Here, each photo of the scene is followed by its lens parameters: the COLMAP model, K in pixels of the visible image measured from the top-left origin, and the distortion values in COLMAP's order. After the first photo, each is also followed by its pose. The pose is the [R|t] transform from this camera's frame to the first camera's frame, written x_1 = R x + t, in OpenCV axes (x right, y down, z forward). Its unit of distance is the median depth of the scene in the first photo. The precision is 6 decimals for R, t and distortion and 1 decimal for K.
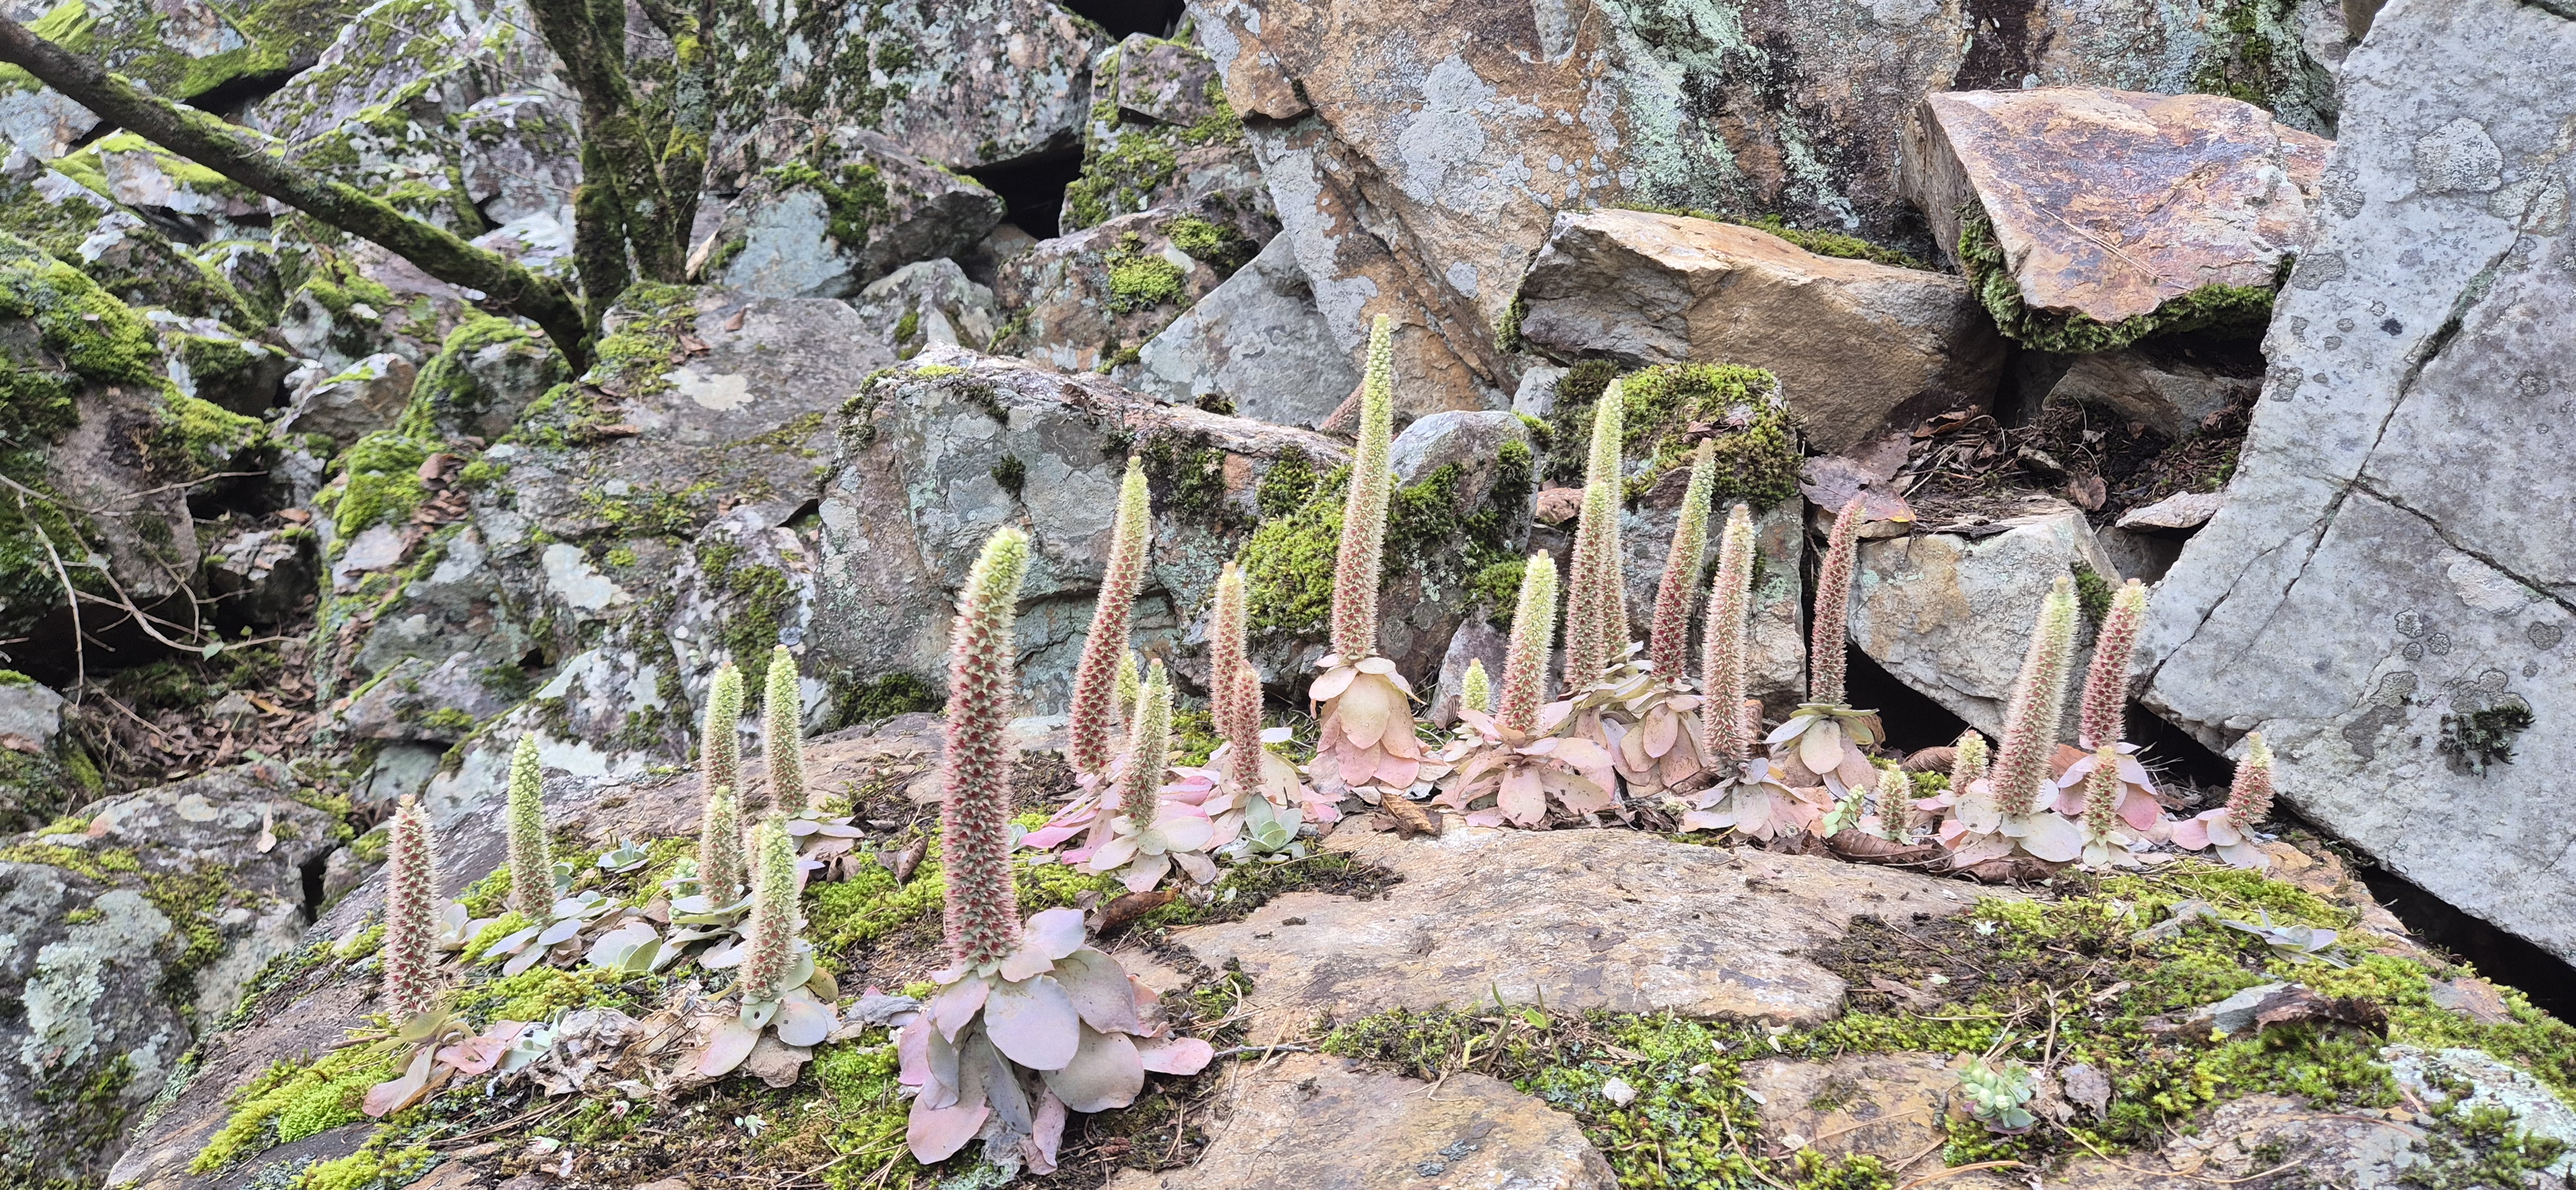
lens RADIAL K [[1735.0, 0, 1301.0], [0, 1735.0, 602.0], [0, 0, 1]] dist [0.067859, -0.062045]
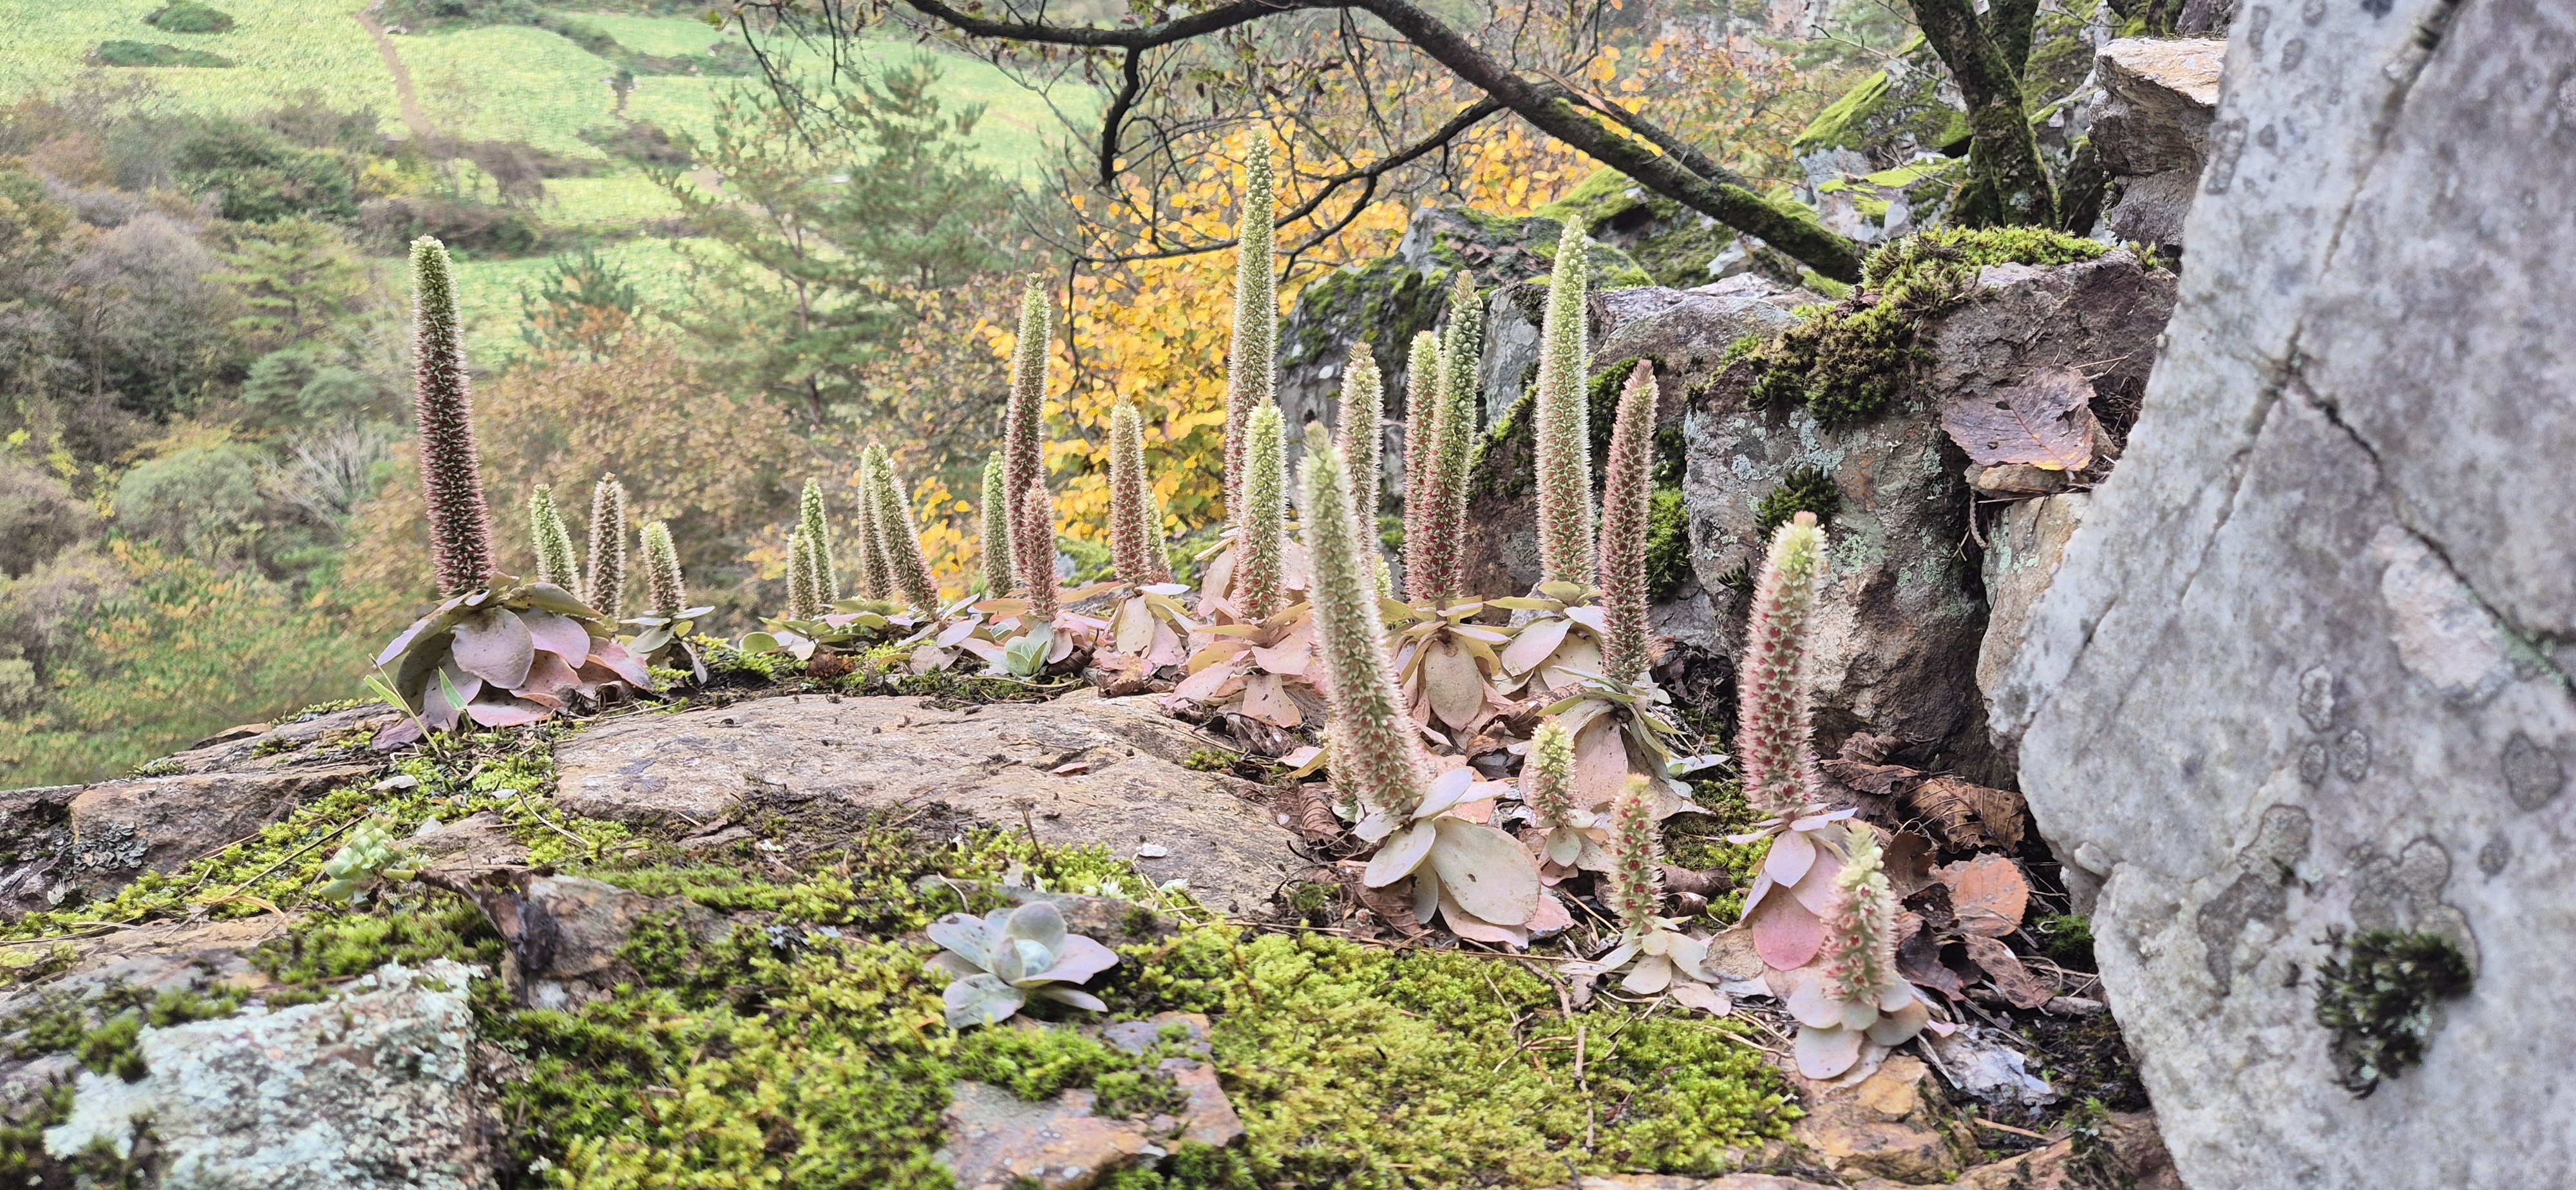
lens RADIAL K [[1735.0, 0, 1313.7], [0, 1735.0, 618.6], [0, 0, 1]] dist [0.067859, -0.062045]
pose [[0.559773, 0.169613, -0.811101, 0.488131], [-0.189776, 0.979053, 0.073762, 0.004769], [0.806622, 0.112638, 0.580236, 0.324128]]
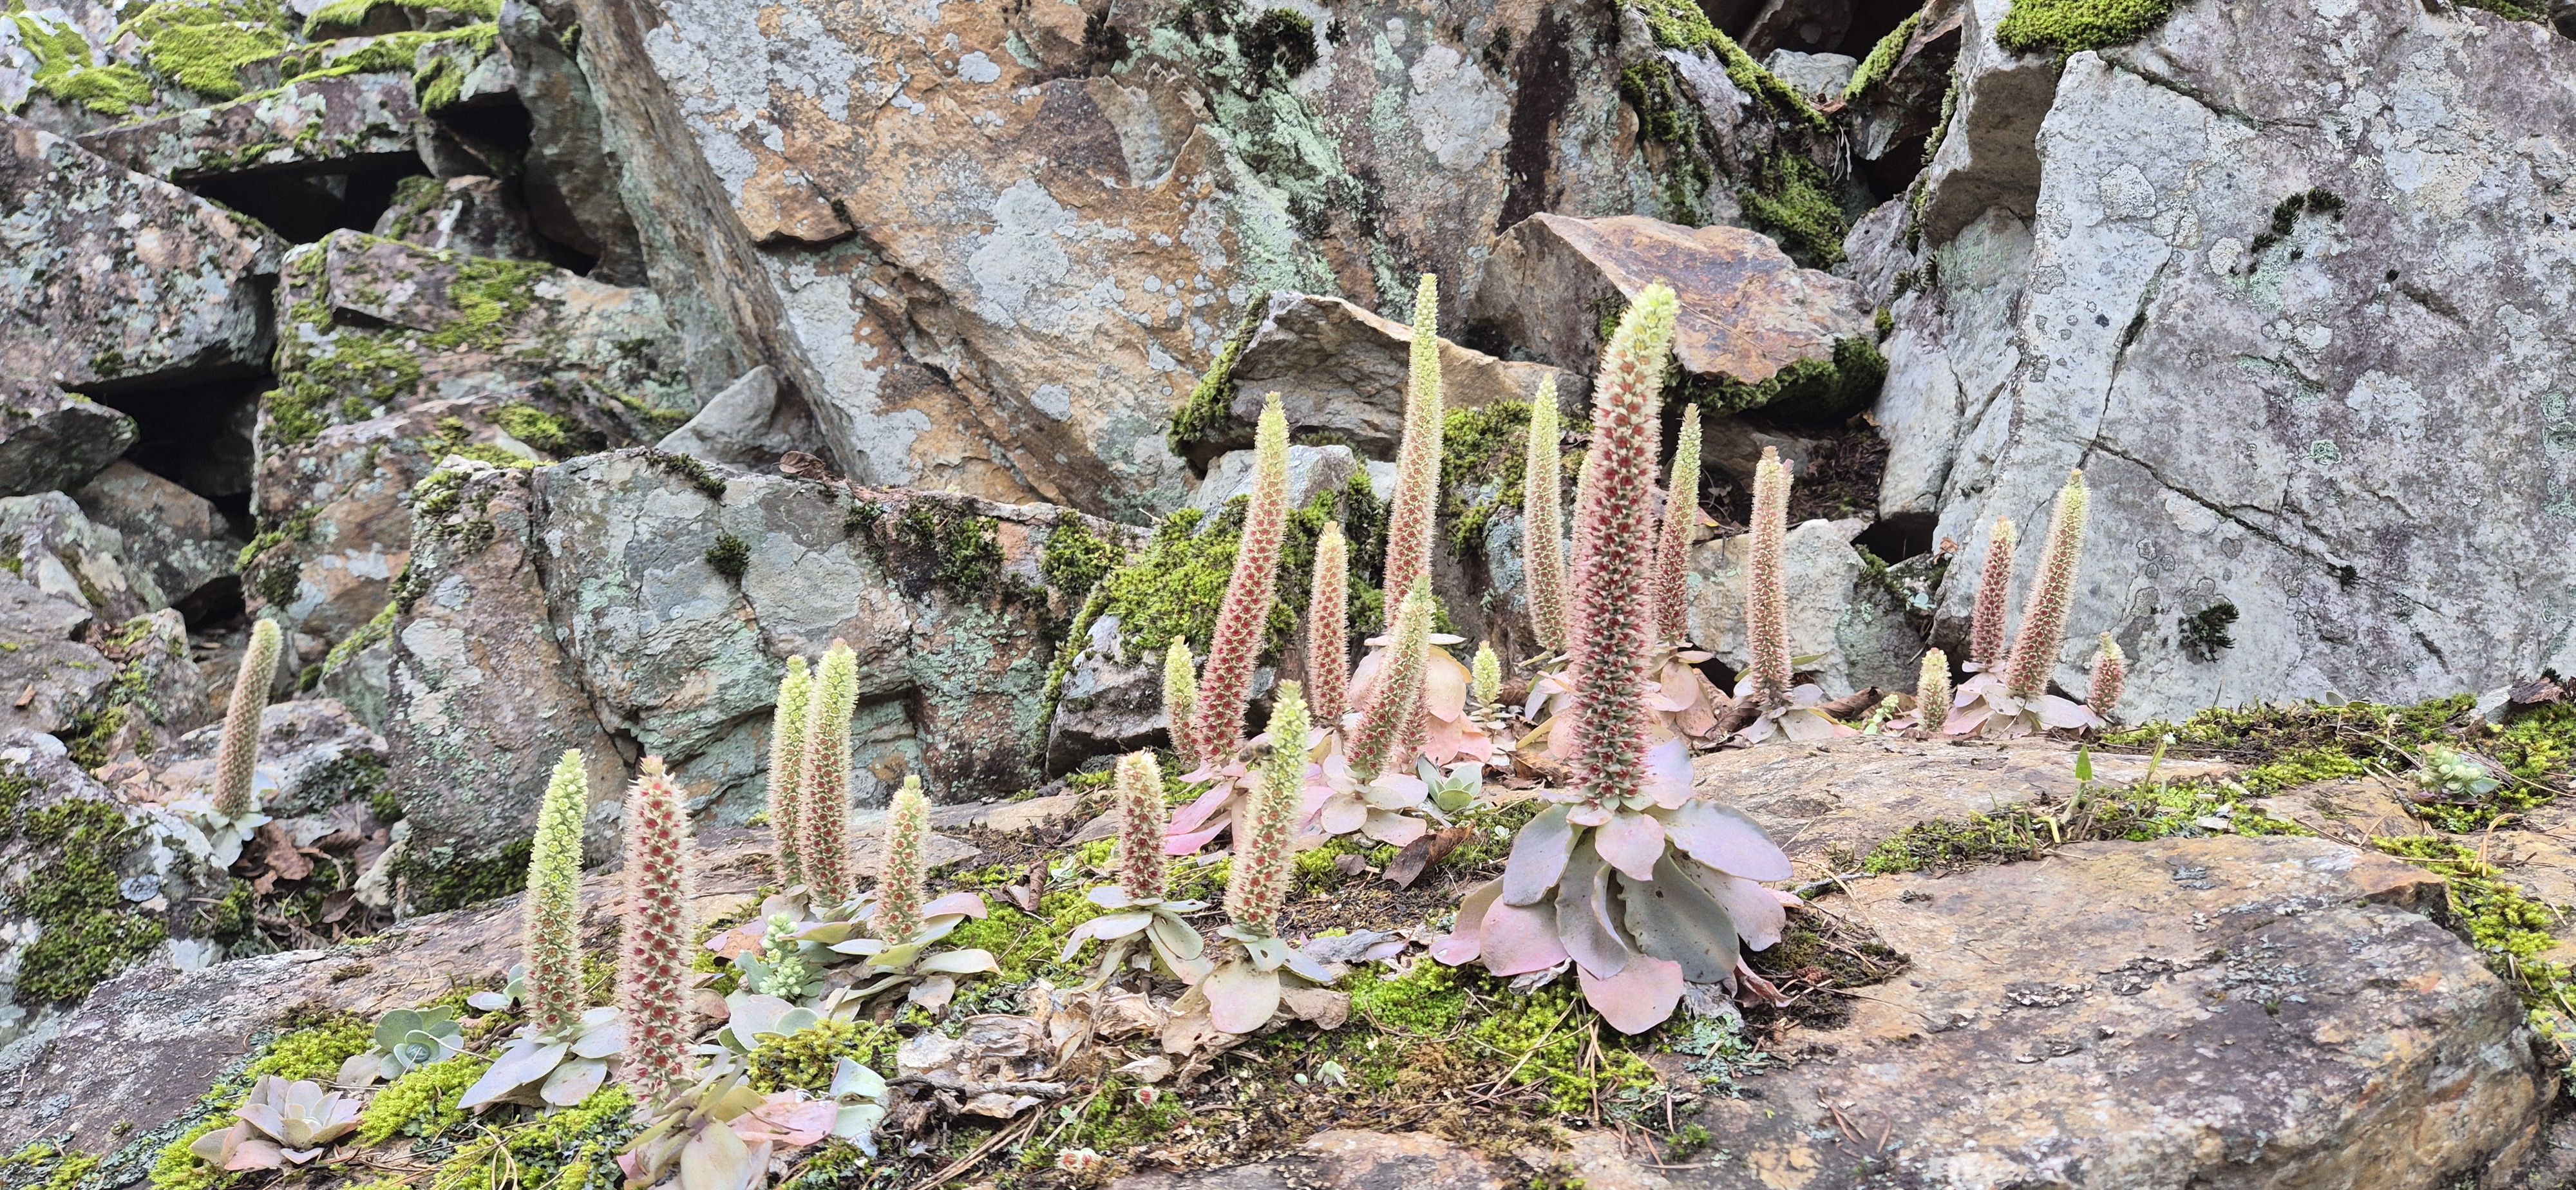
lens RADIAL K [[1735.0, 0, 1333.7], [0, 1735.0, 597.9], [0, 0, 1]] dist [0.067859, -0.062045]
pose [[0.857043, -0.039172, 0.513754, -0.305057], [0.128997, 0.981663, -0.140344, 0.086701], [-0.498836, 0.186554, 0.846381, 0.134717]]
